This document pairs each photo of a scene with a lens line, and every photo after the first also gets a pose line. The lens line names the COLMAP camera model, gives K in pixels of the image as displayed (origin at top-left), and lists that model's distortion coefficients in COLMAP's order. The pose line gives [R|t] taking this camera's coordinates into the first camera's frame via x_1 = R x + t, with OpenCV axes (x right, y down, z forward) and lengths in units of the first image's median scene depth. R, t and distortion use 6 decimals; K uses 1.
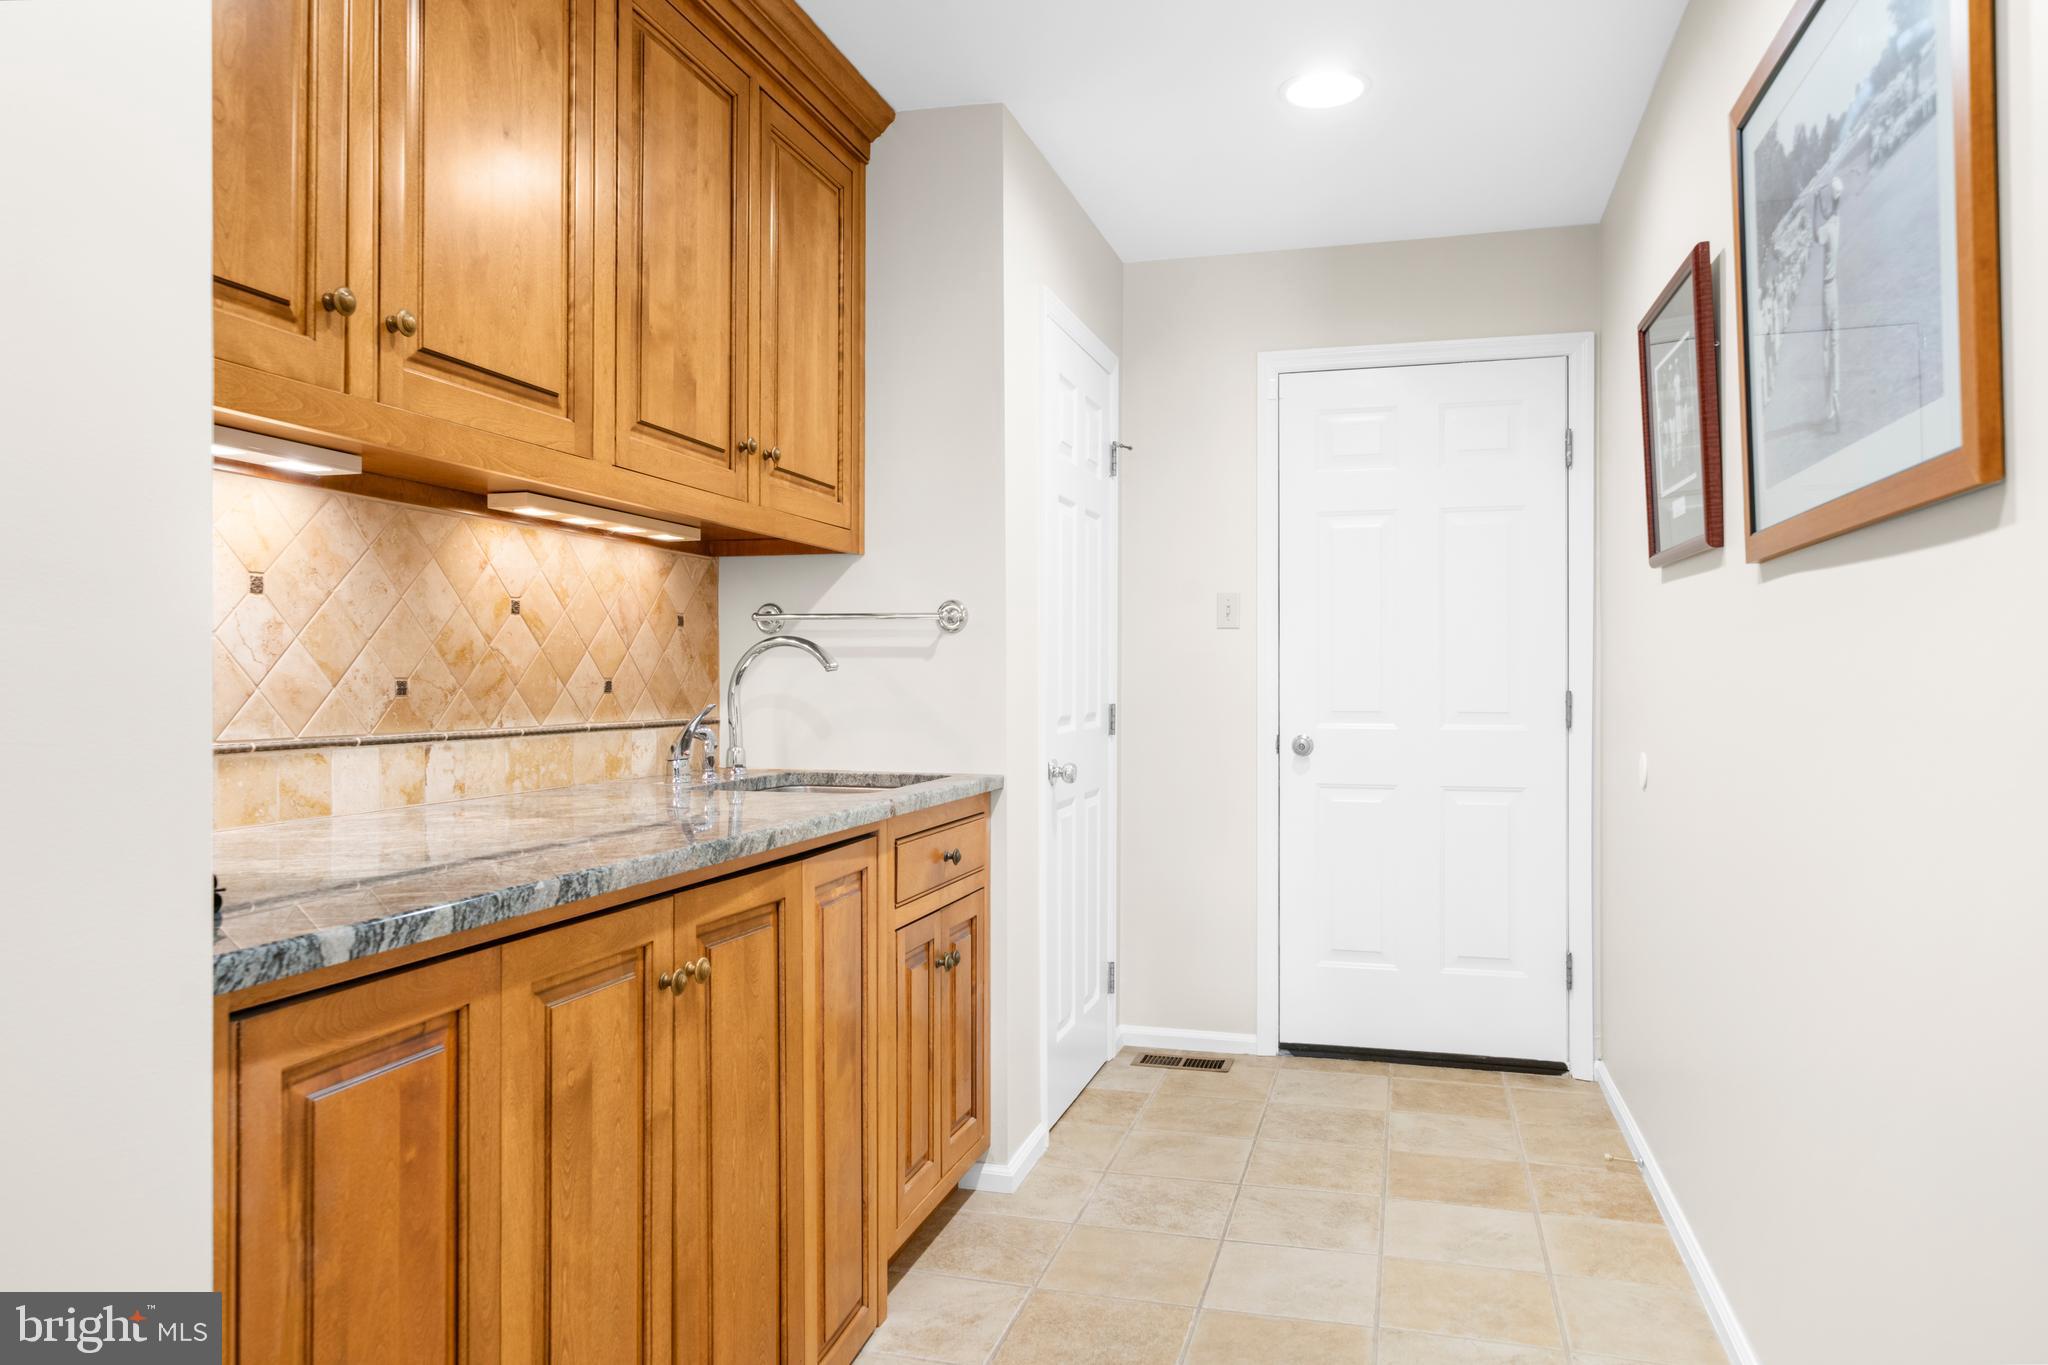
lens RADIAL K [[1392.5, 0, 1024.2], [0, 1392.5, 676.4], [0, 0, 1]] dist [0.000029, 0.000003]
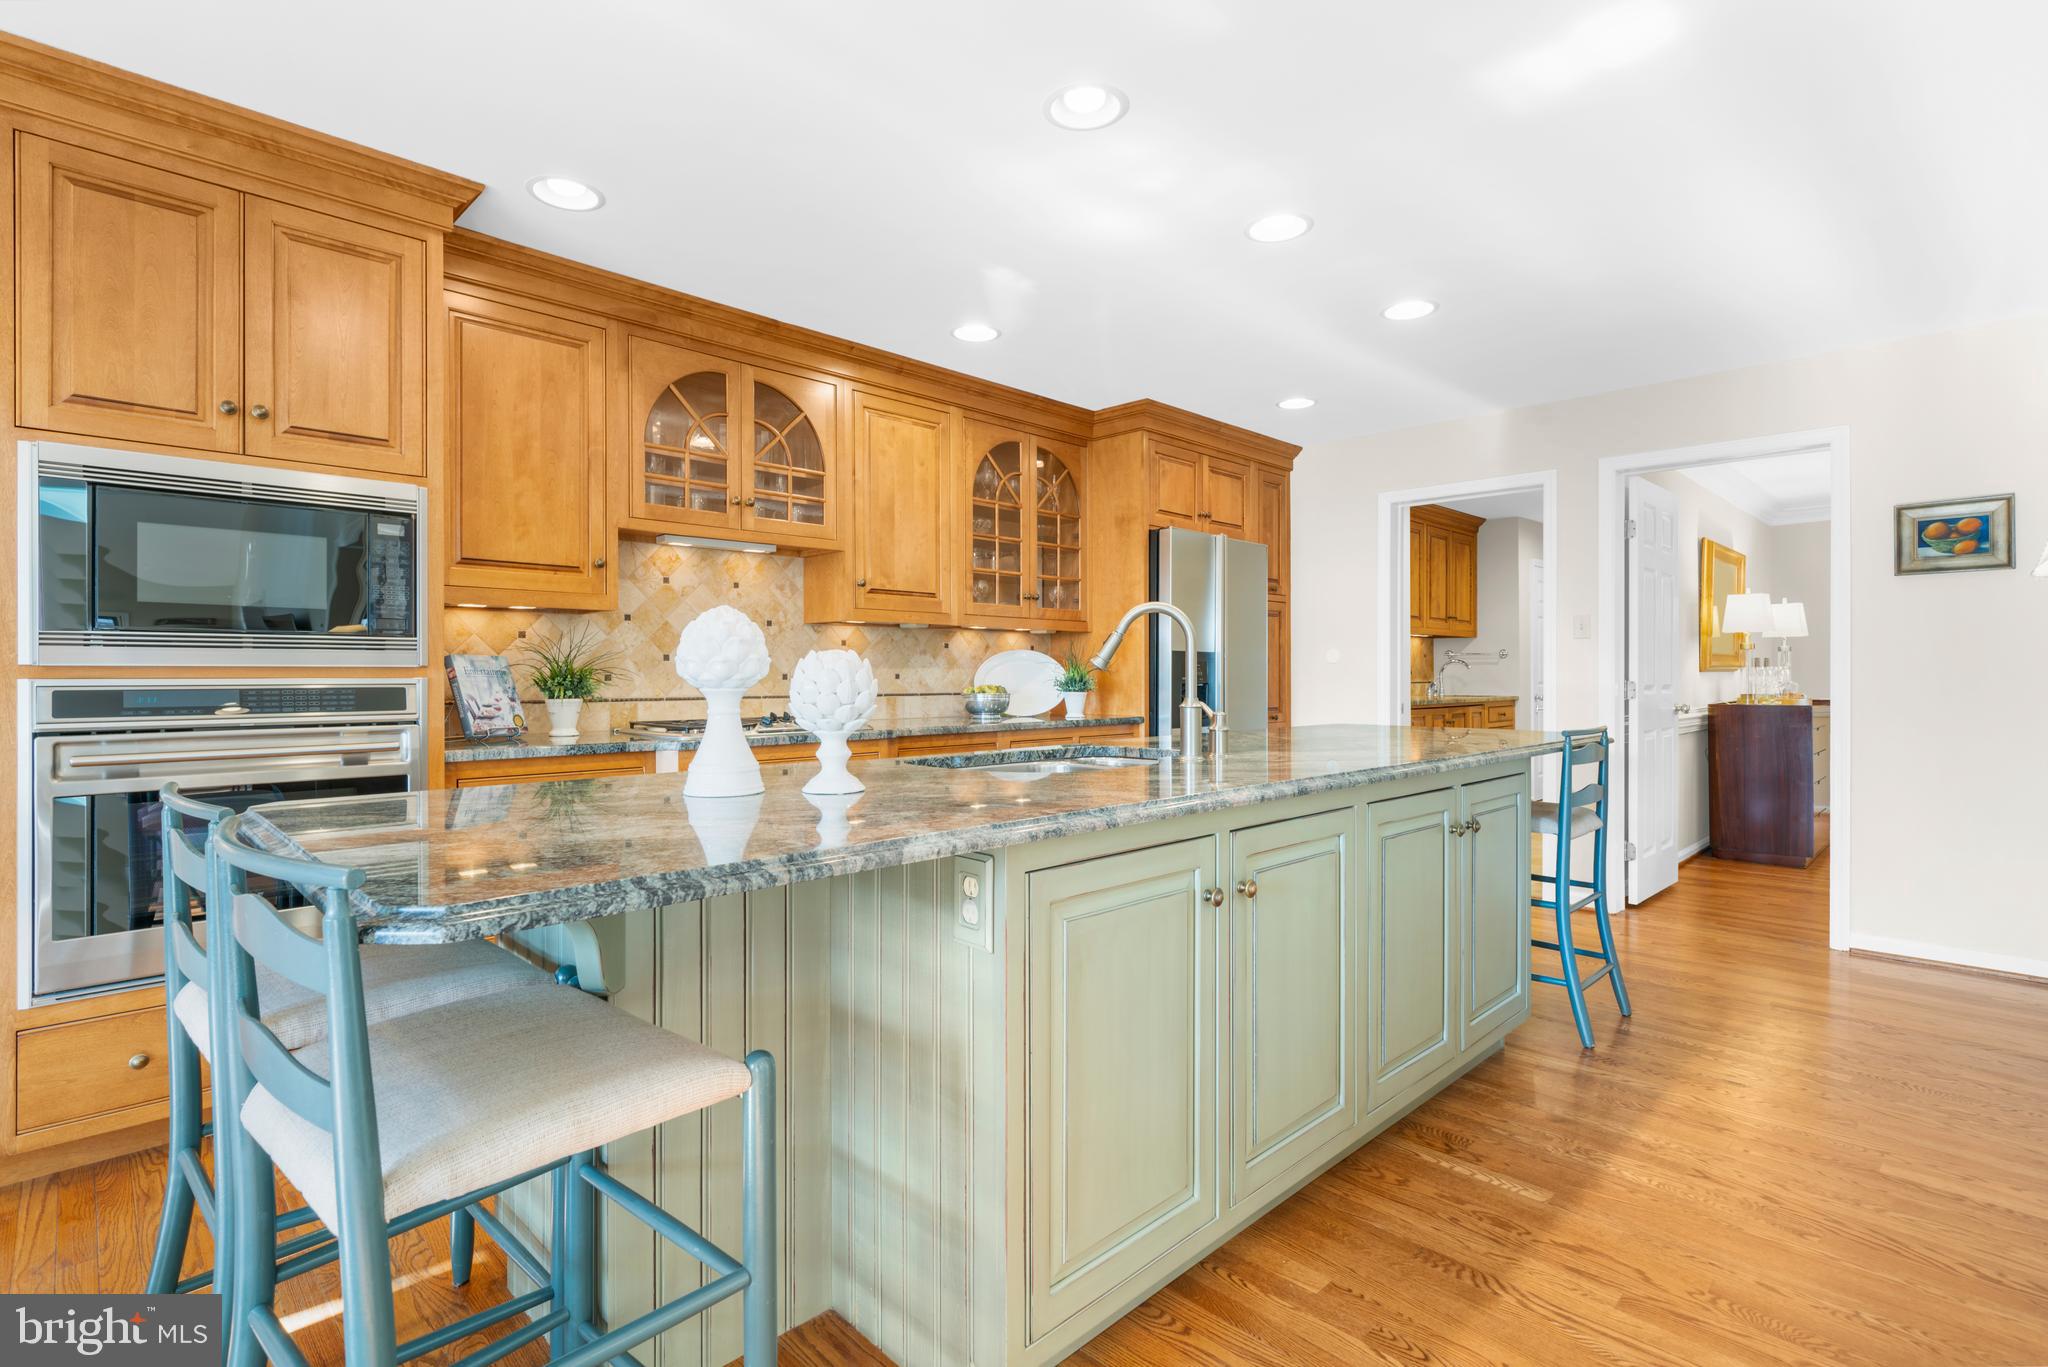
lens RADIAL K [[960.6, 0, 1009.0], [0, 960.6, 674.0], [0, 0, 1]] dist [0.004672, -0.000119]
pose [[0.862482, -0.002132, -0.506083, 0.113627], [0.002409, 0.999997, -0.000107, 0.007580], [0.506082, -0.001127, 0.862485, -1.960026]]
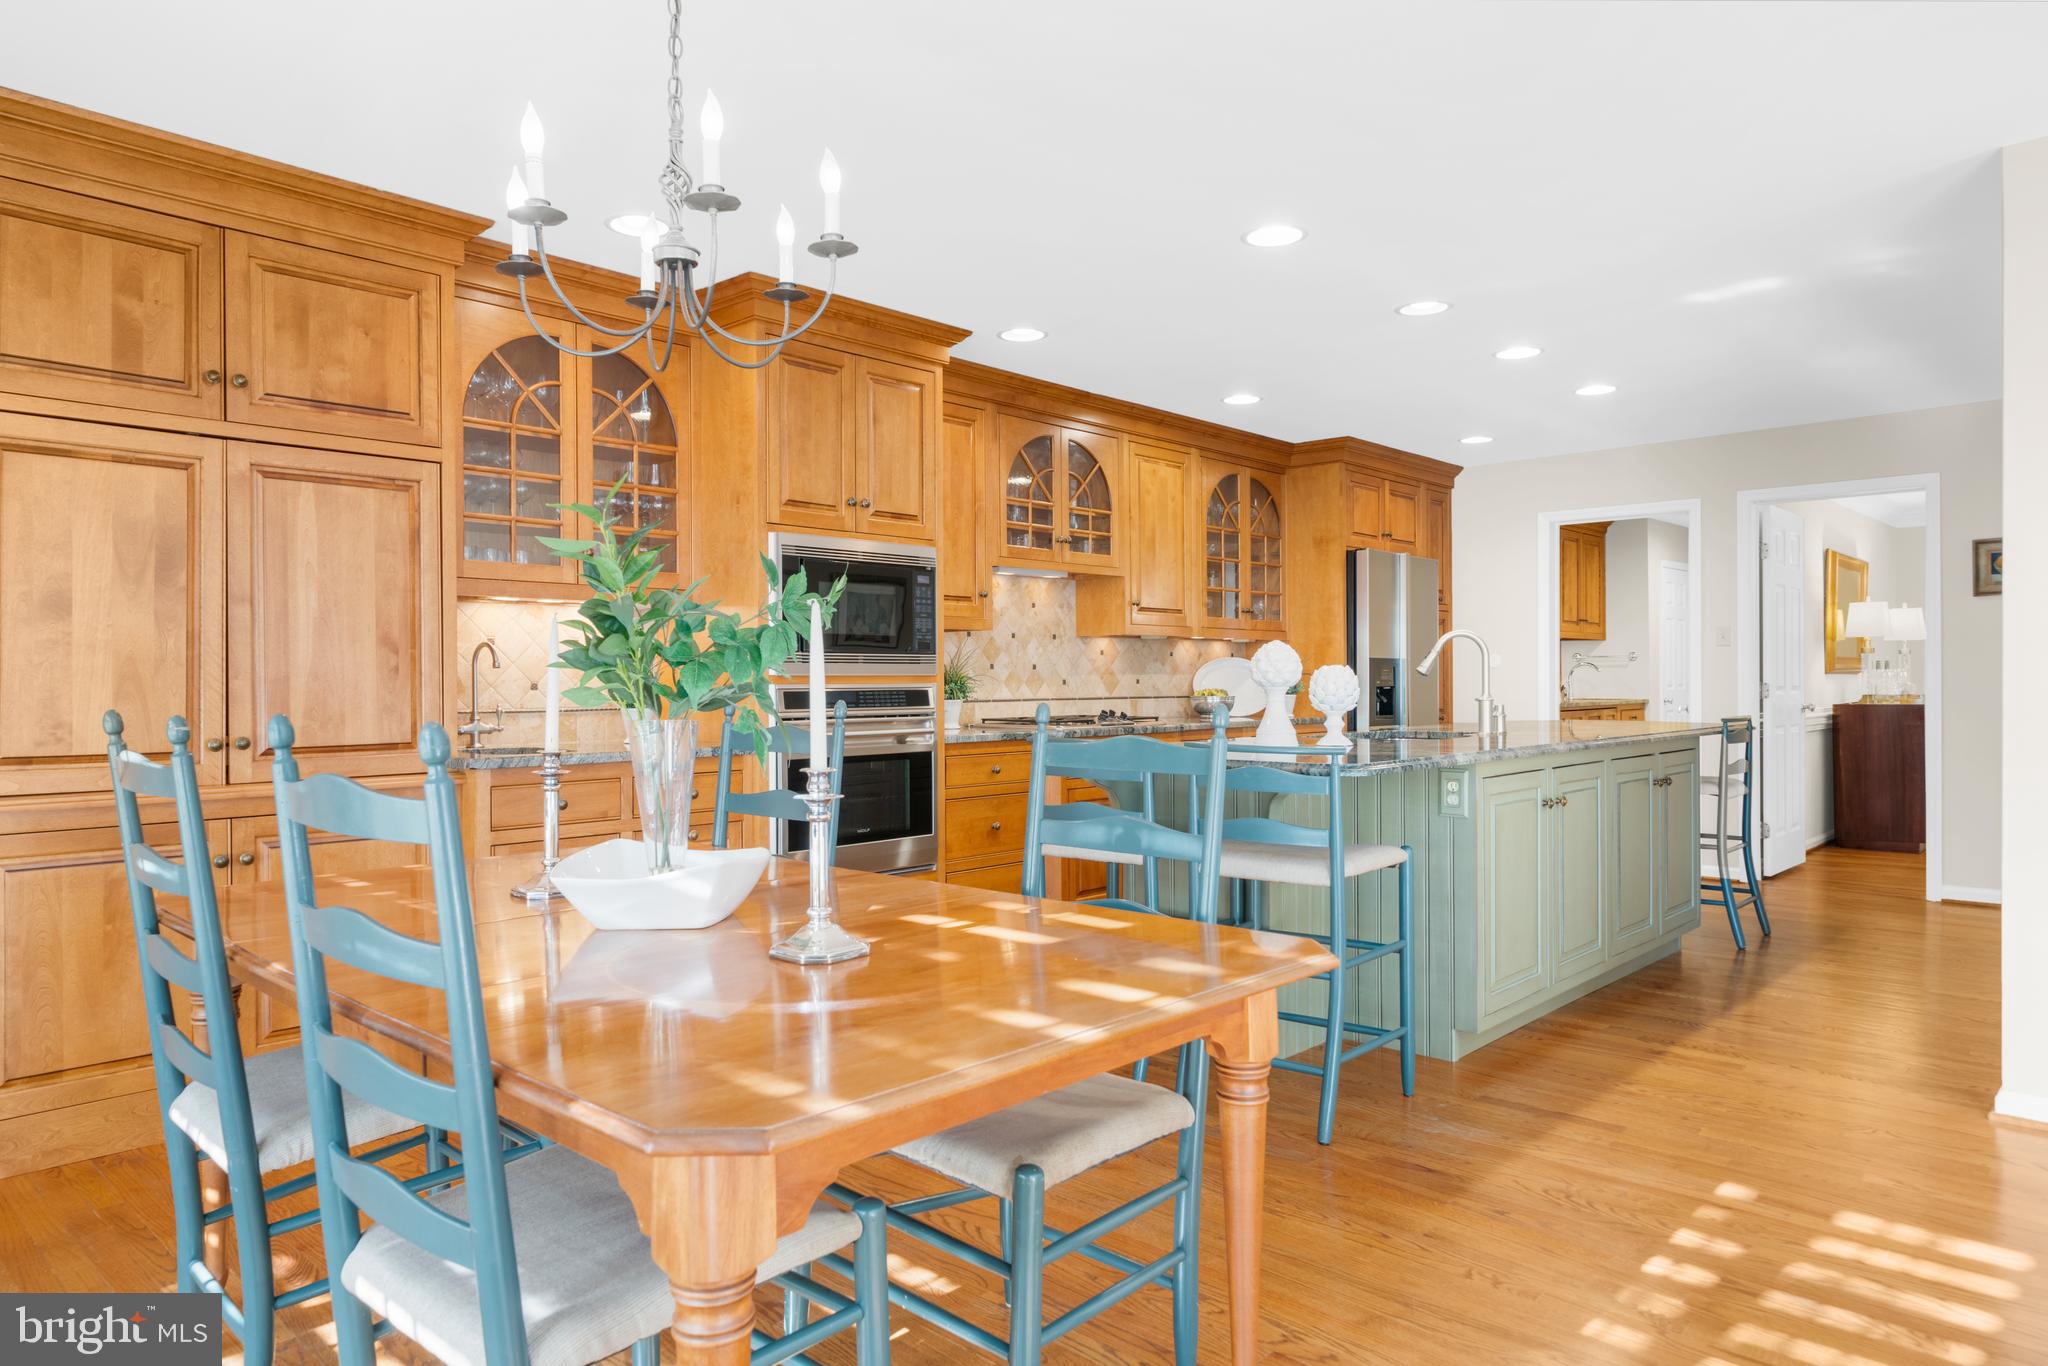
lens RADIAL K [[1251.3, 0, 1009.0], [0, 1251.3, 683.4], [0, 0, 1]] dist [0.007238, 0.002548]
pose [[0.882577, -0.004716, -0.470145, 0.052395], [0.006880, 0.999972, 0.002885, 0.006341], [0.470118, -0.005781, 0.882585, -2.798351]]
